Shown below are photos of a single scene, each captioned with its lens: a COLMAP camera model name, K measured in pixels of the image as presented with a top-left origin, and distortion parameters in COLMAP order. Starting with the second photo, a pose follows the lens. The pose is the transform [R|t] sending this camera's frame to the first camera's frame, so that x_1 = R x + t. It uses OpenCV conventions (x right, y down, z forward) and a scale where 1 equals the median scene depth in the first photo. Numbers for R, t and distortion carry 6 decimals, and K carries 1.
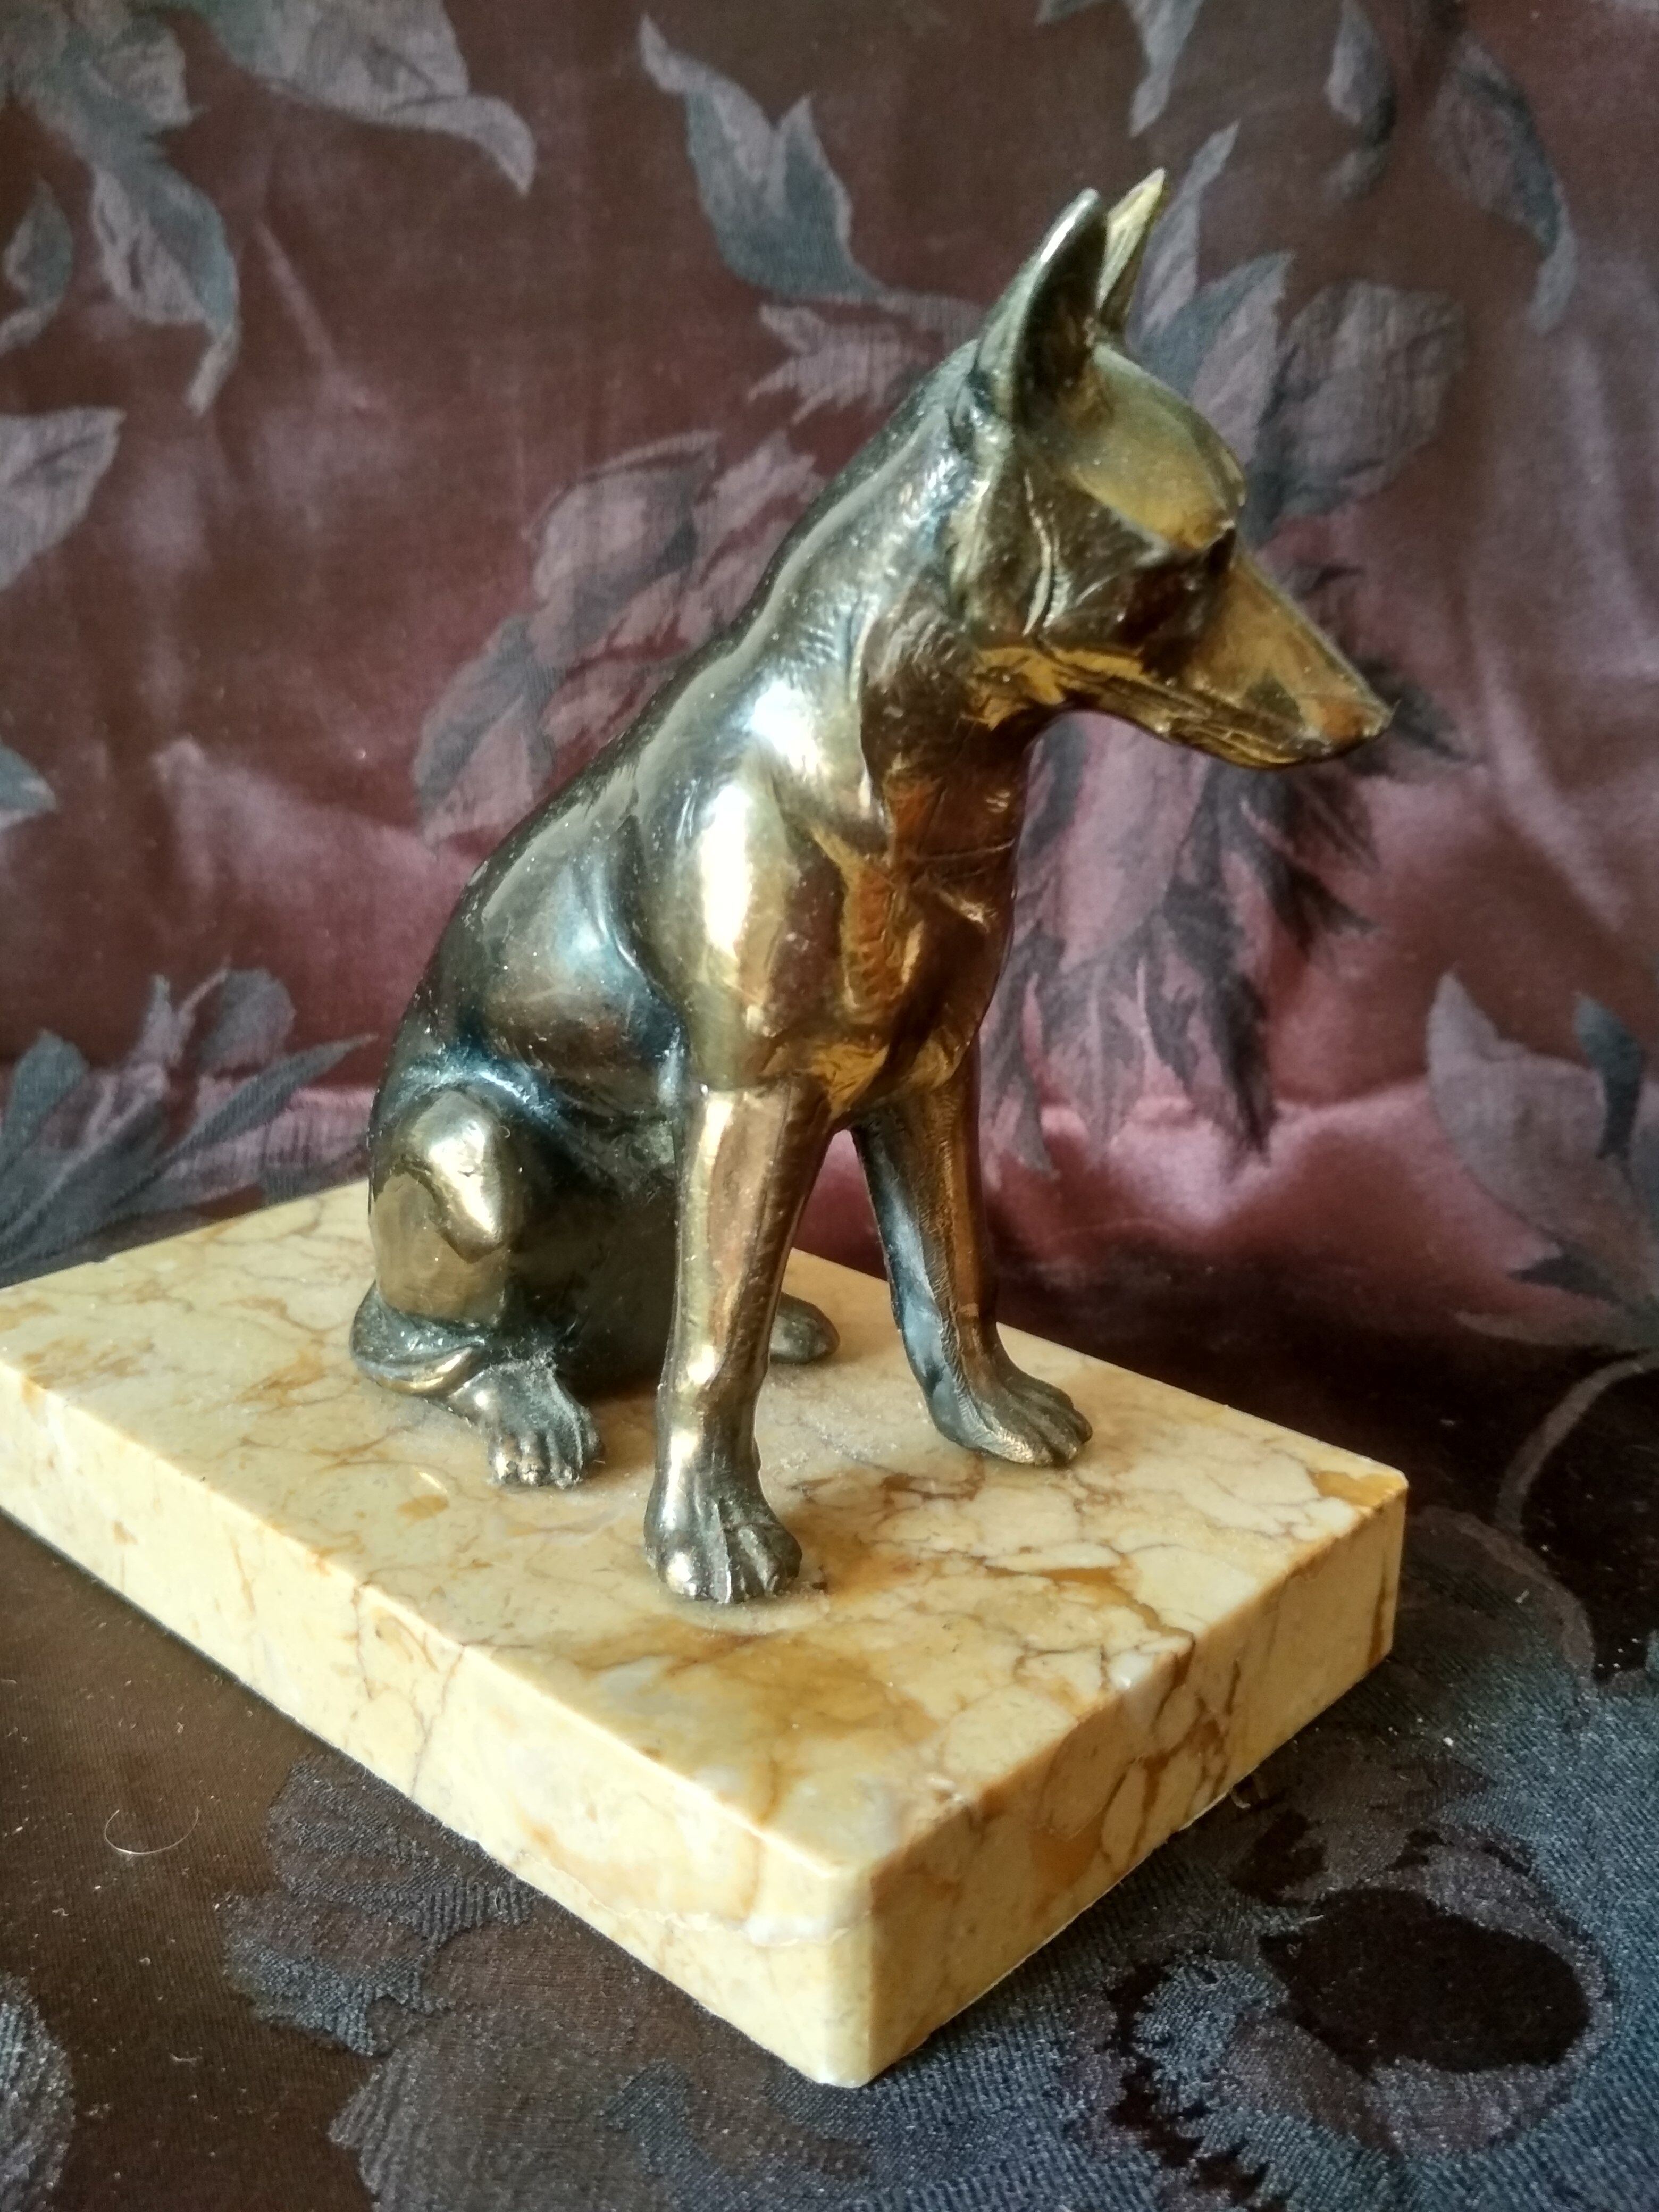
lens RADIAL K [[1999.2, 0, 831.5], [0, 1999.2, 1057.6], [0, 0, 1]] dist [0.045812, -0.167350]
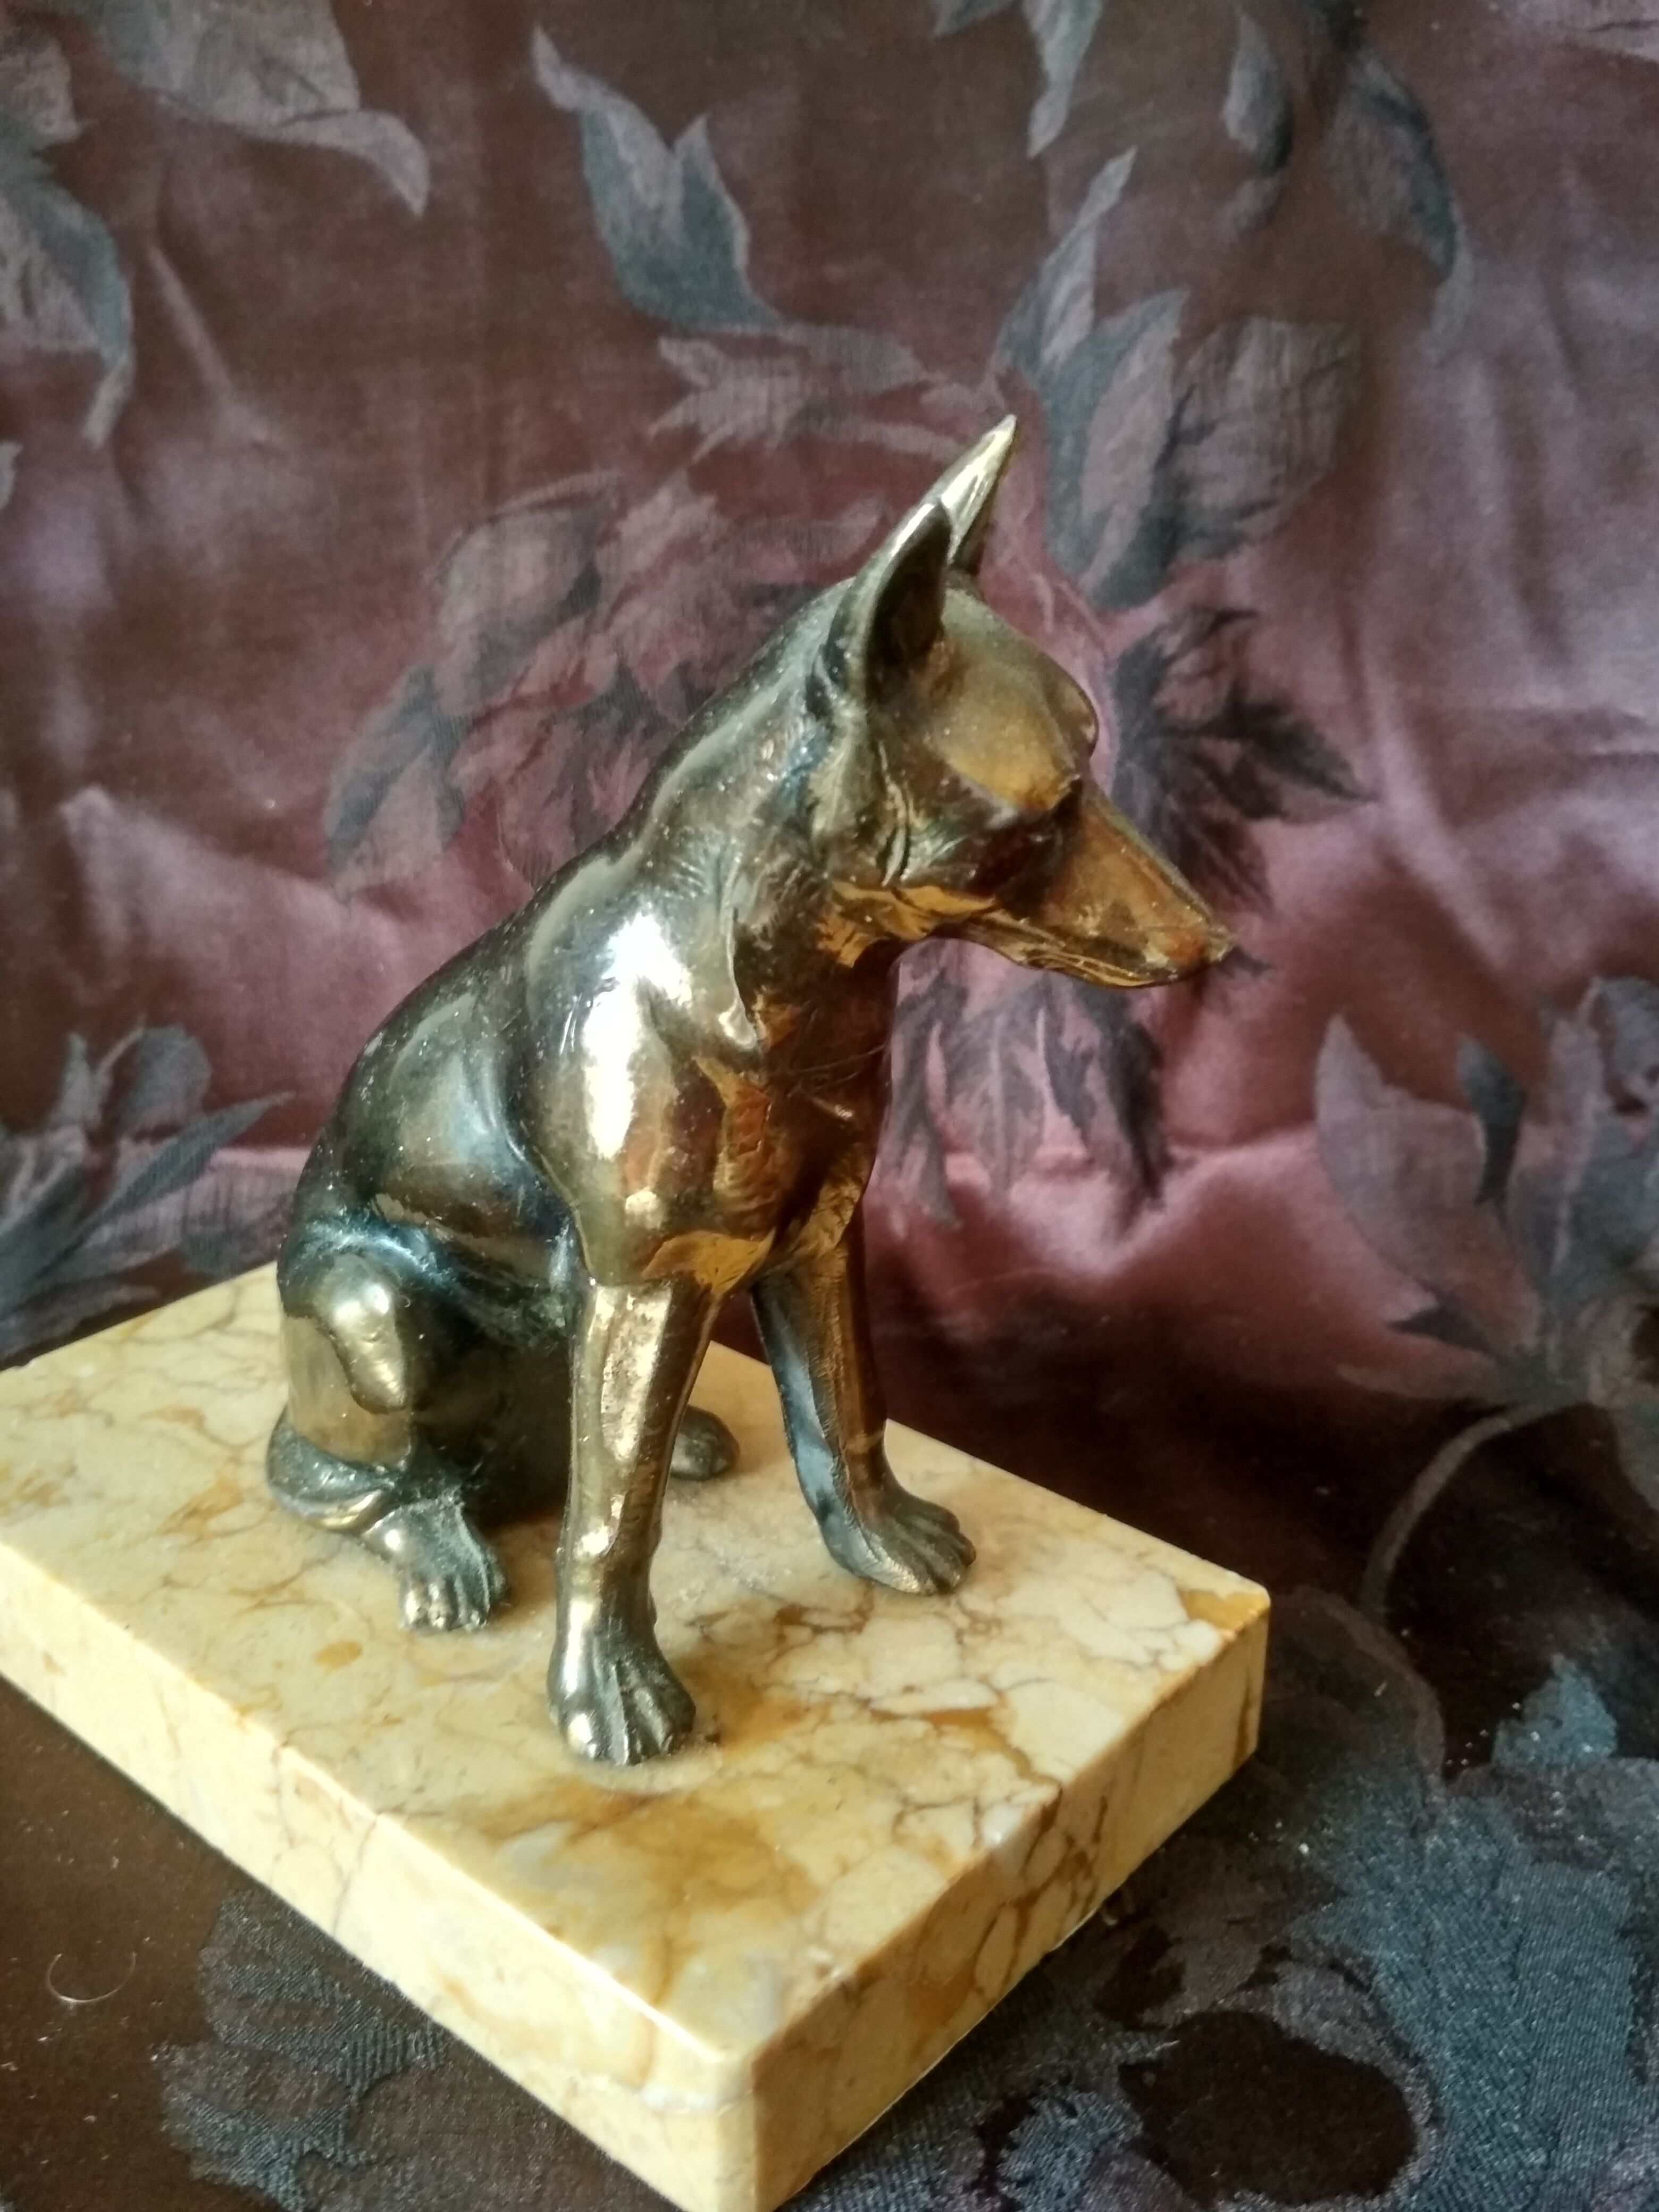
lens RADIAL K [[1999.2, 0, 840.6], [0, 1999.2, 1047.4], [0, 0, 1]] dist [0.045812, -0.167350]
pose [[0.999372, -0.016930, 0.031130, 0.021535], [0.014922, 0.997862, 0.063632, -0.104338], [-0.032140, -0.063128, 0.997488, -0.024657]]
